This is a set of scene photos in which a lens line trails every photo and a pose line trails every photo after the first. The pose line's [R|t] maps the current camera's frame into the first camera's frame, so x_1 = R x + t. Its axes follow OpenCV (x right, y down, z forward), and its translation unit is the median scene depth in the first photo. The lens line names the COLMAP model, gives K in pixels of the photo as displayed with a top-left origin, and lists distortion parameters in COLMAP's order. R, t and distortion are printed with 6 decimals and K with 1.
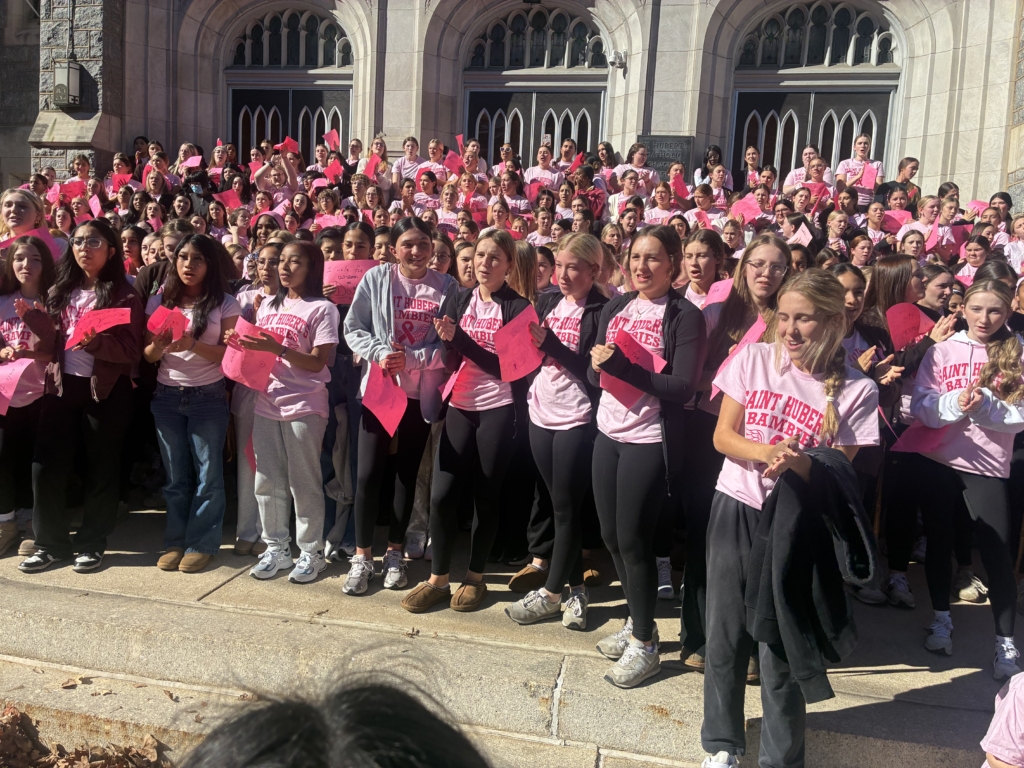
lens RADIAL K [[779.8, 0, 508.5], [0, 779.8, 382.6], [0, 0, 1]] dist [0.068728, -0.065220]
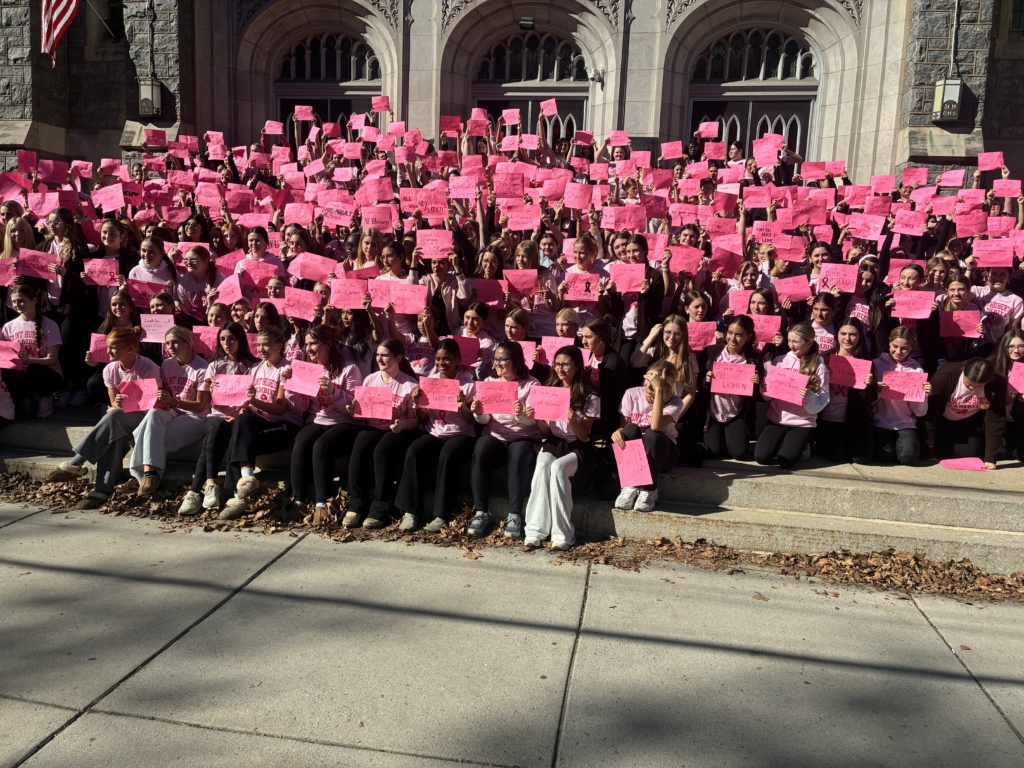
lens RADIAL K [[779.8, 0, 512.0], [0, 779.8, 382.8], [0, 0, 1]] dist [0.068728, -0.065220]
pose [[0.999417, -0.018766, 0.028511, -0.040322], [0.017763, 0.999229, 0.035003, 0.031494], [-0.029146, -0.034476, 0.998980, -0.258467]]
